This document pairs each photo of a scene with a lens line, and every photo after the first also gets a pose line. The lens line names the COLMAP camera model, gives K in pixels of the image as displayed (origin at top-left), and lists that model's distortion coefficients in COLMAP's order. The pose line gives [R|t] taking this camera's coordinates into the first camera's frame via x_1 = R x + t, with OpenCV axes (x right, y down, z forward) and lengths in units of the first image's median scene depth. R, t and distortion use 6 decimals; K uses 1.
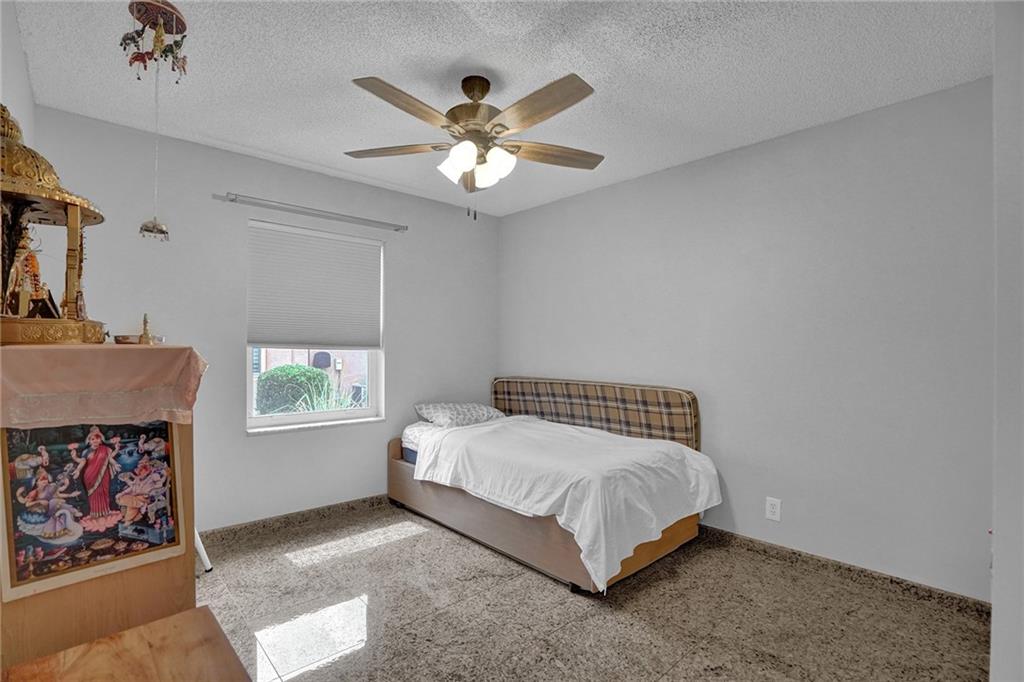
lens RADIAL K [[481.8, 0, 515.5], [0, 481.8, 345.3], [0, 0, 1]] dist [-0.054714, 0.023831]
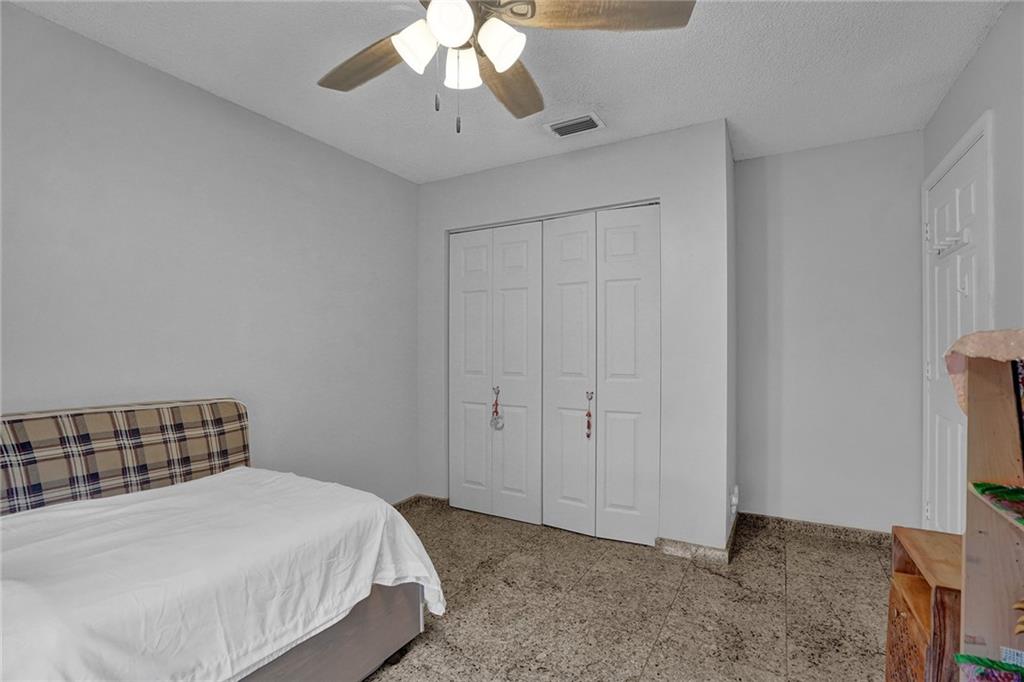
lens RADIAL K [[476.5, 0, 508.9], [0, 476.5, 345.2], [0, 0, 1]] dist [-0.059443, 0.023203]
pose [[-0.299862, 0.008790, 0.953942, -0.479664], [-0.000314, 0.999957, -0.009313, 0.015858], [-0.953983, -0.003092, -0.299846, 0.786516]]
